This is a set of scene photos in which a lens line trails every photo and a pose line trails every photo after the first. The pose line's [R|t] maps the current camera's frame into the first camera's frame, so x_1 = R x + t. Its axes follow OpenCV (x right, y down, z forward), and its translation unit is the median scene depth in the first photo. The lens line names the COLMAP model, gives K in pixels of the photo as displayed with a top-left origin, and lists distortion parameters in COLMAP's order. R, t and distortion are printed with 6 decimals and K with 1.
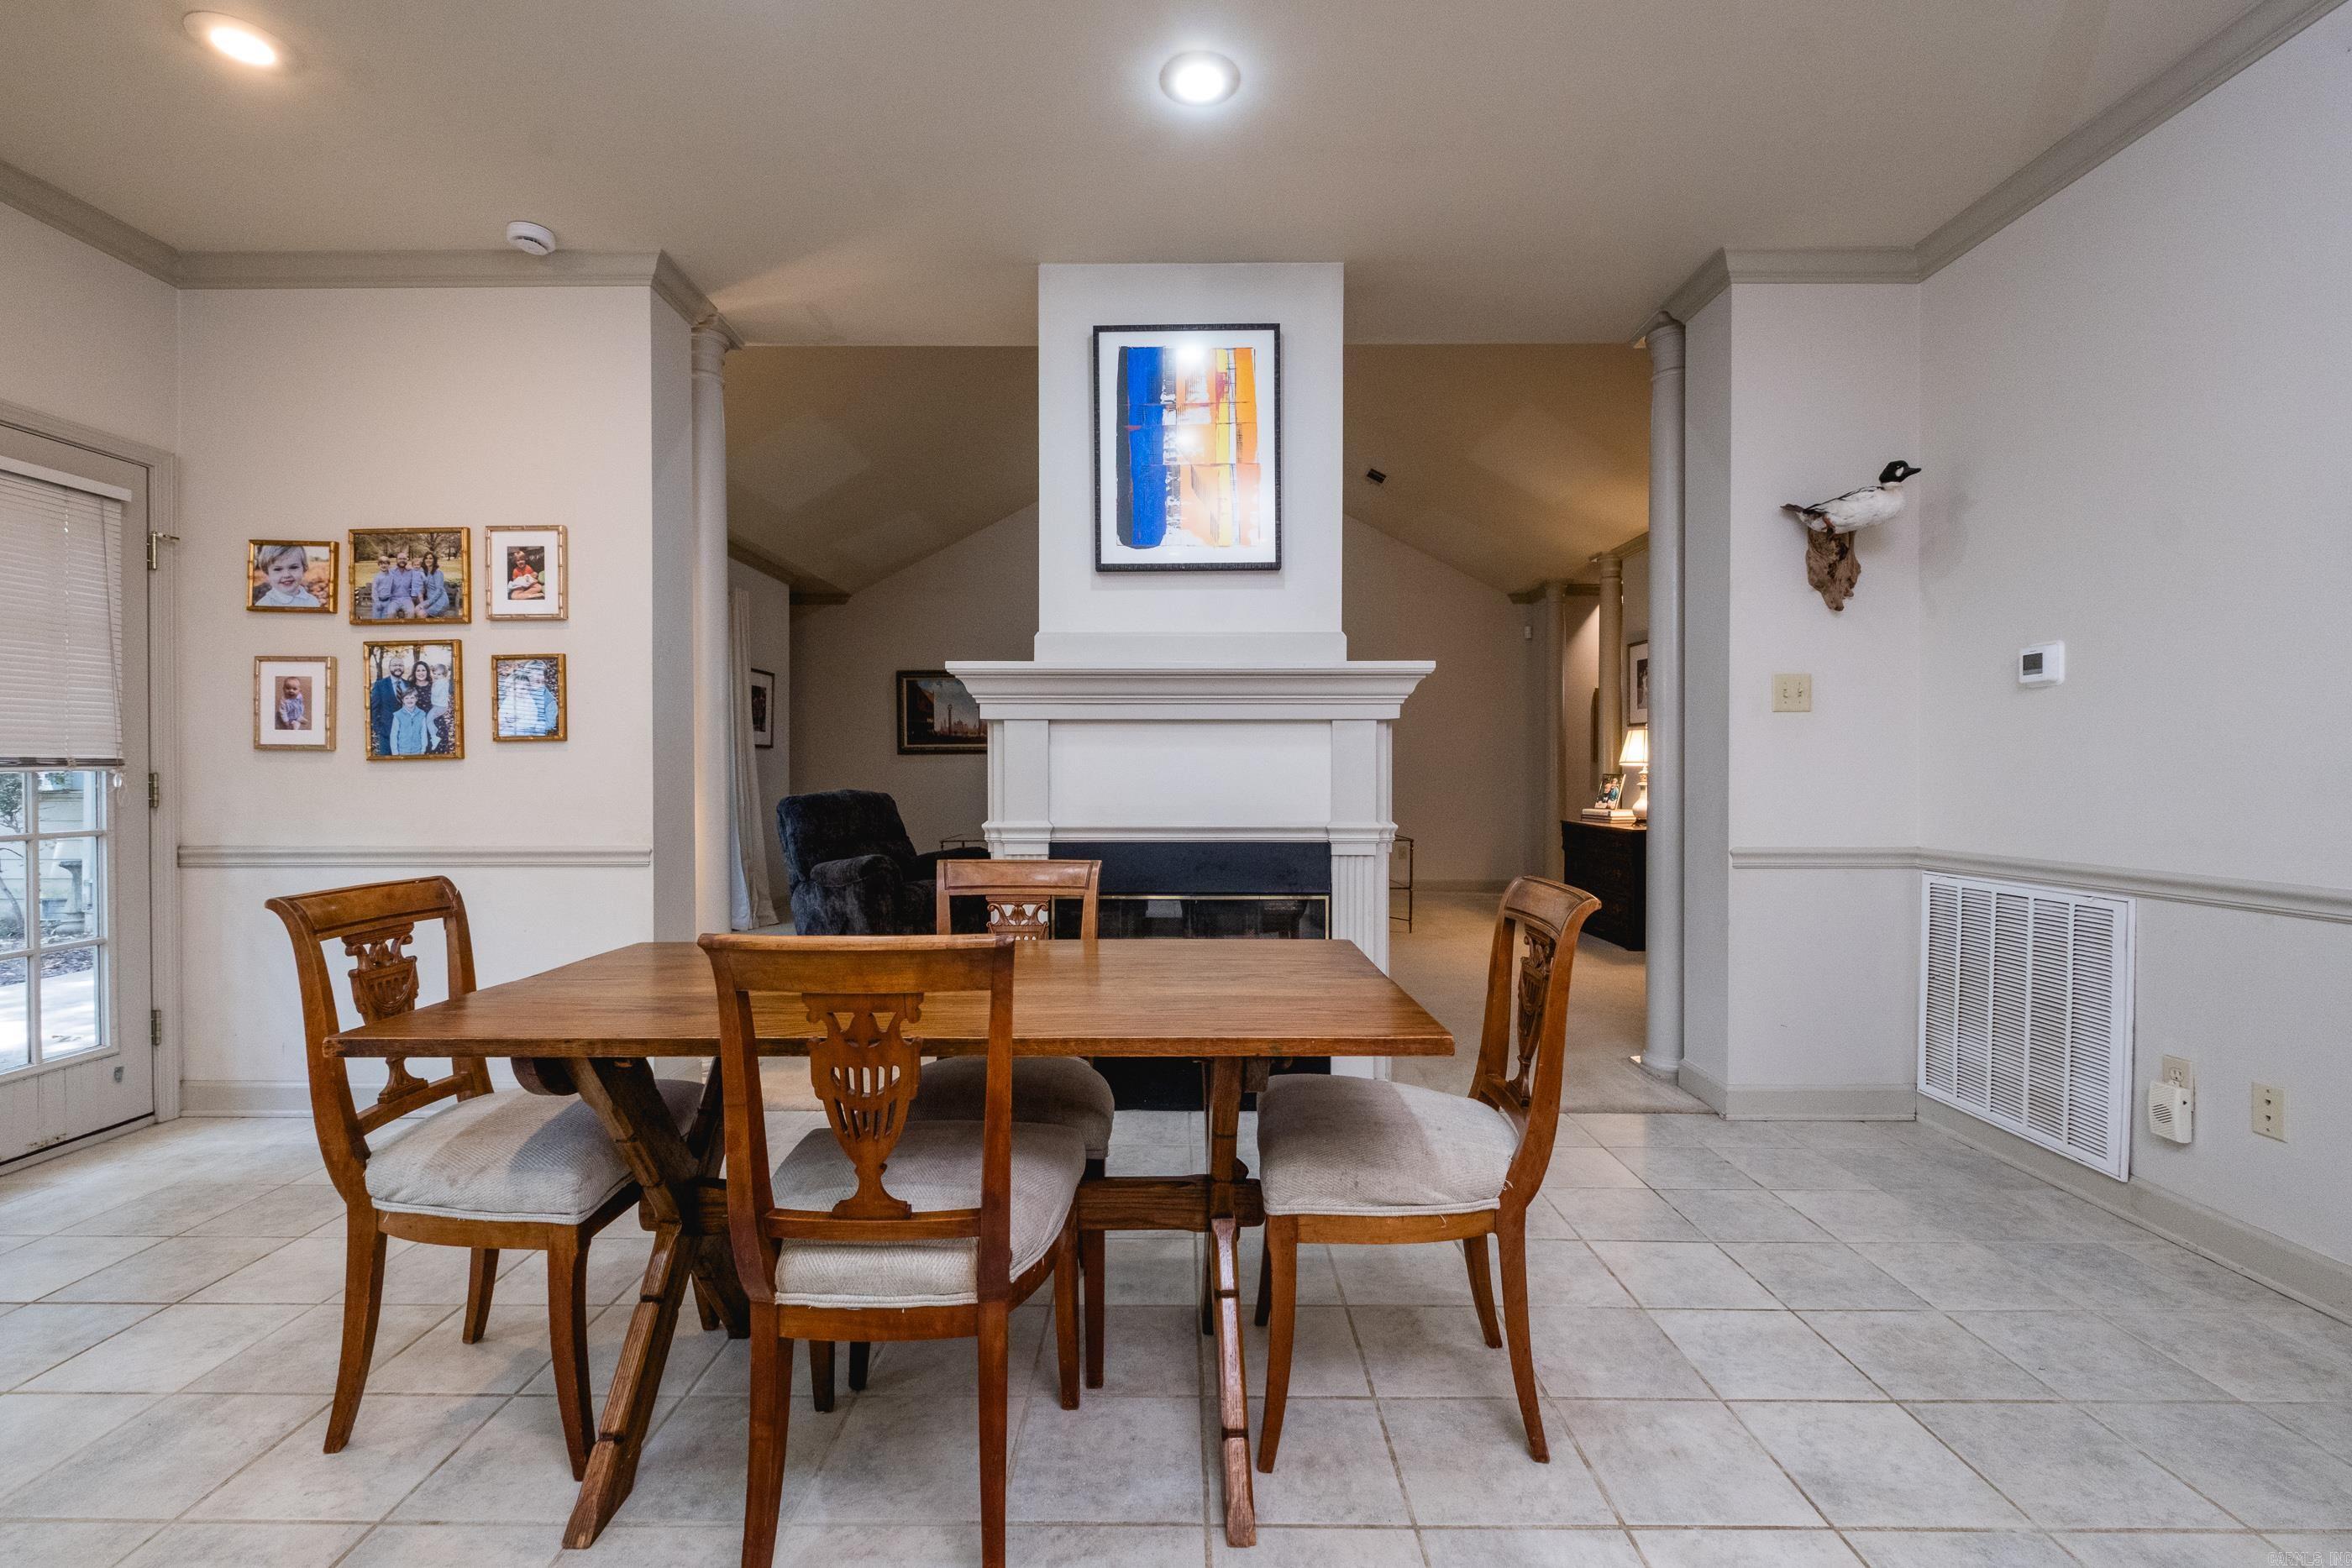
lens RADIAL K [[1028.5, 0, 1184.0], [0, 1028.5, 766.1], [0, 0, 1]] dist [0.001244, -0.000795]
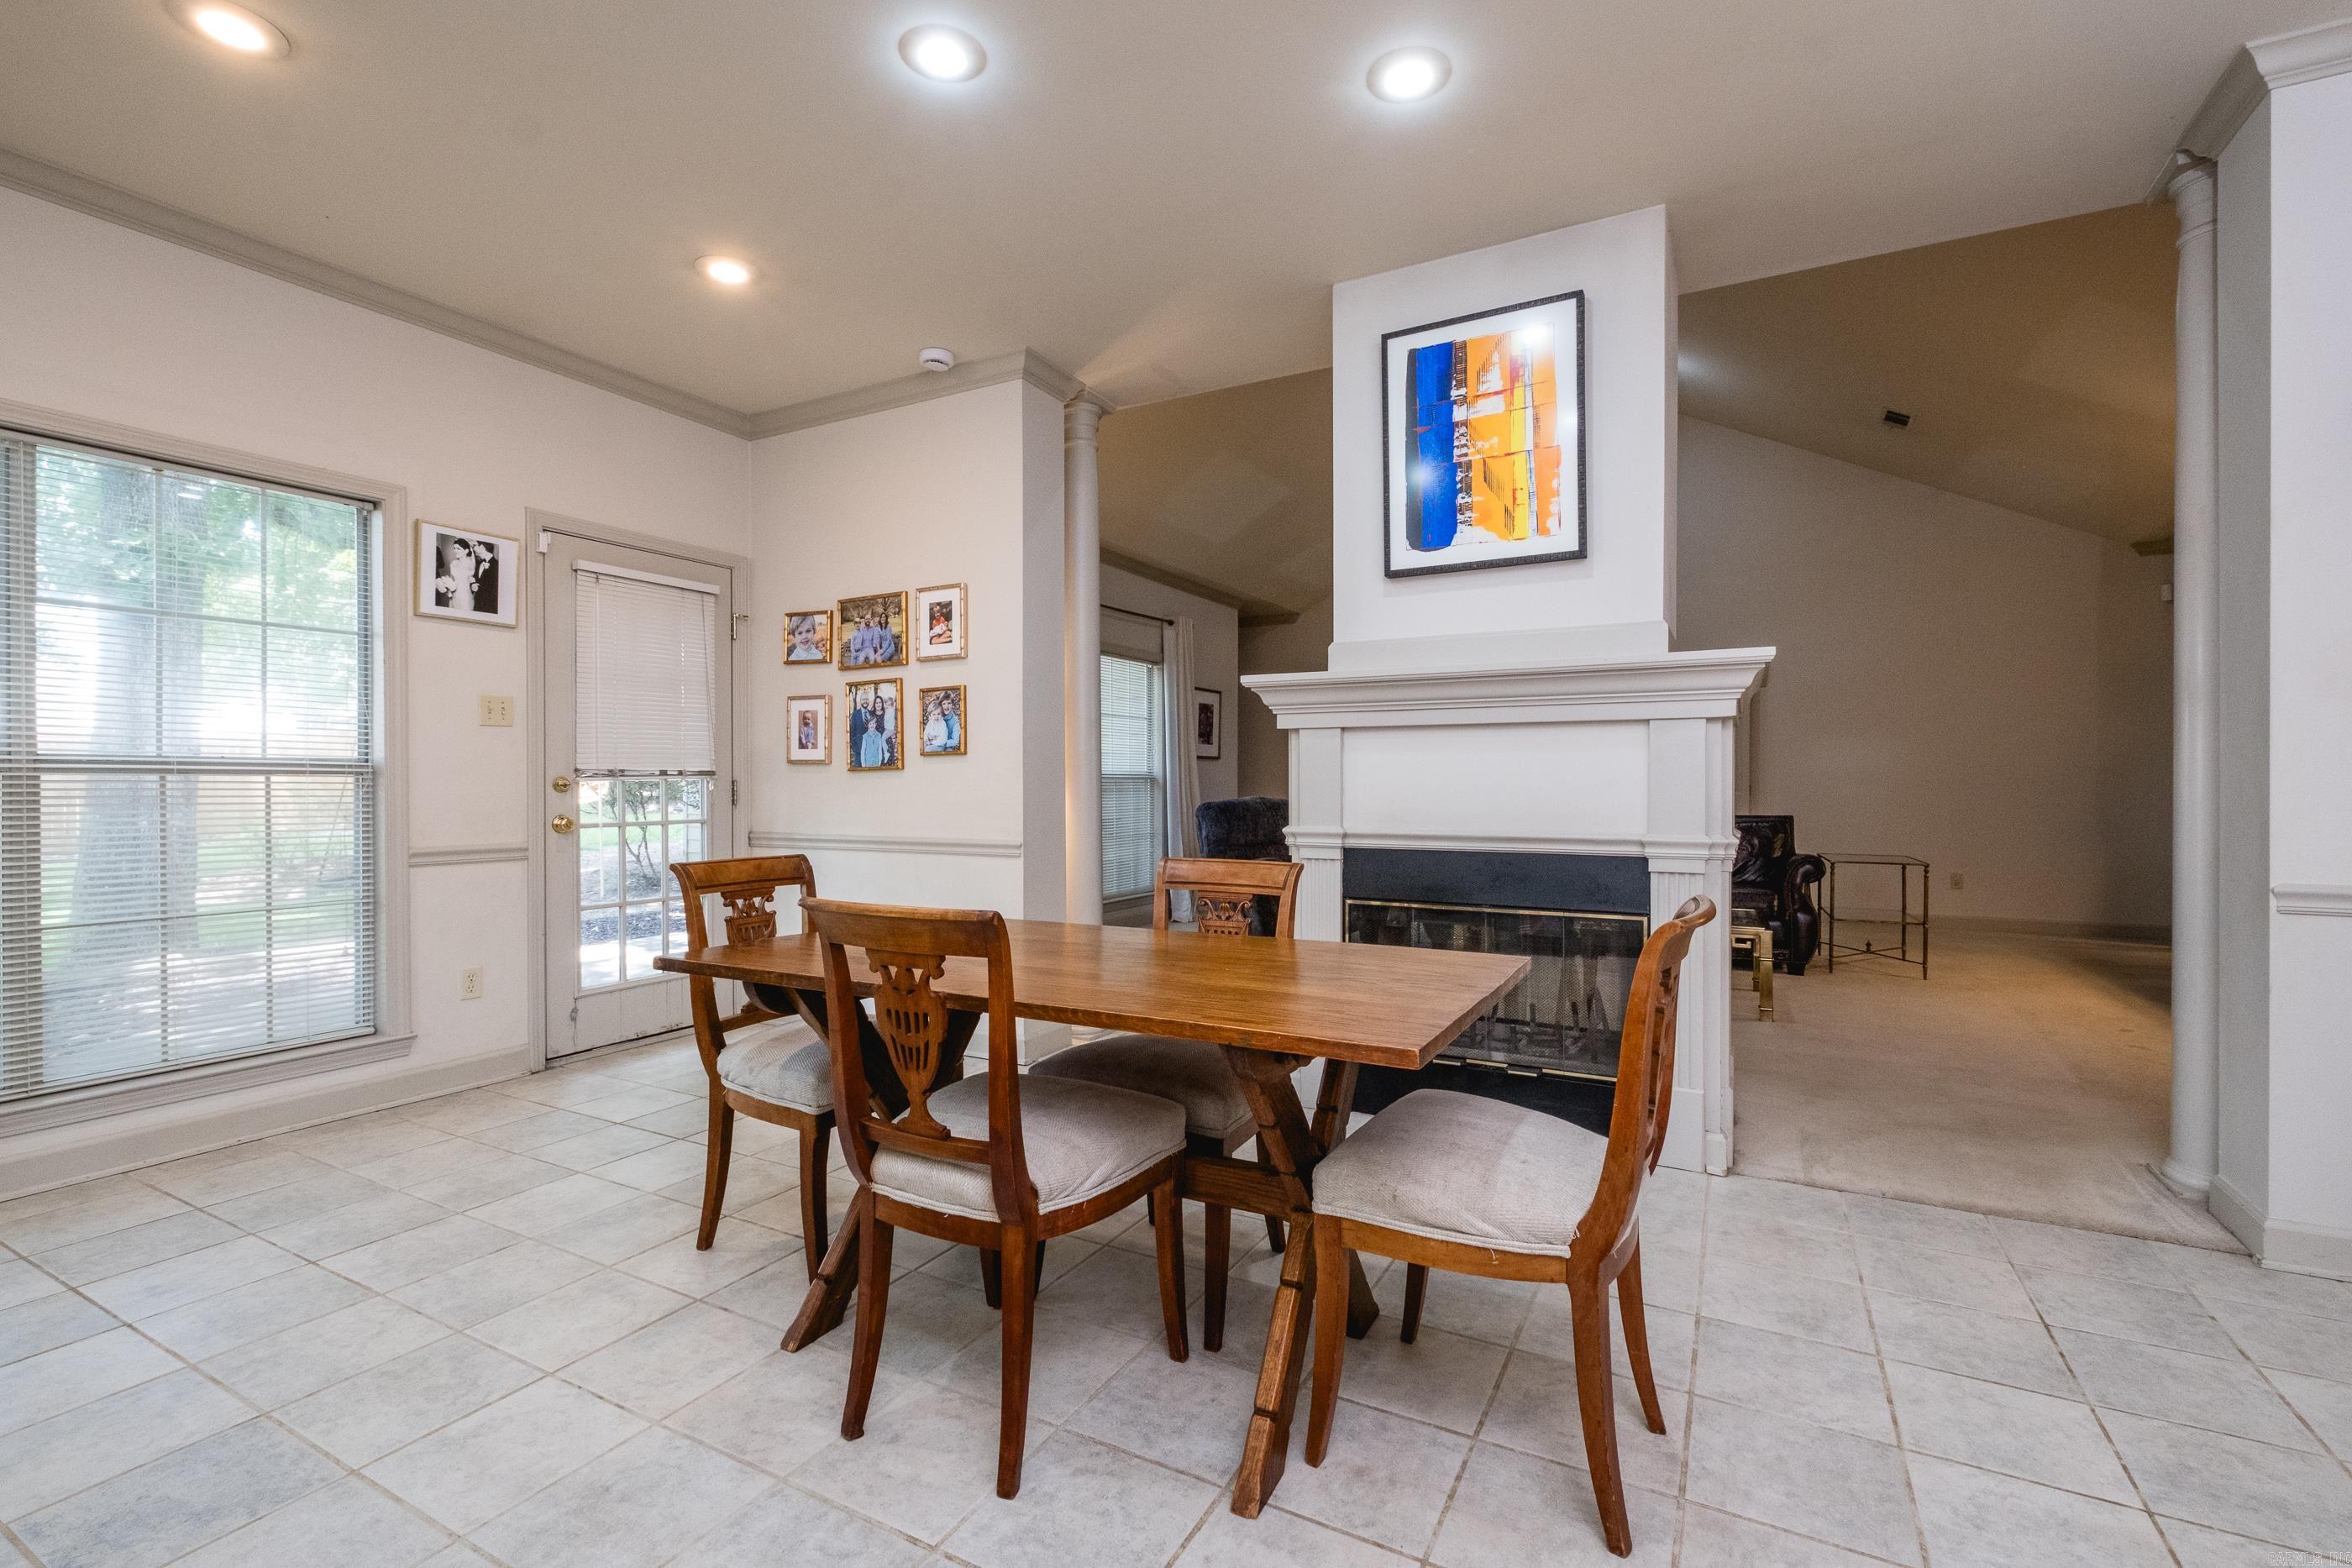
lens RADIAL K [[1025.2, 0, 1160.0], [0, 1025.2, 771.4], [0, 0, 1]] dist [-0.000068, -0.001387]
pose [[0.880293, -0.005504, -0.474398, 0.196416], [0.003421, 0.999980, -0.005253, 0.003158], [0.474418, 0.003001, 0.880295, 0.017266]]
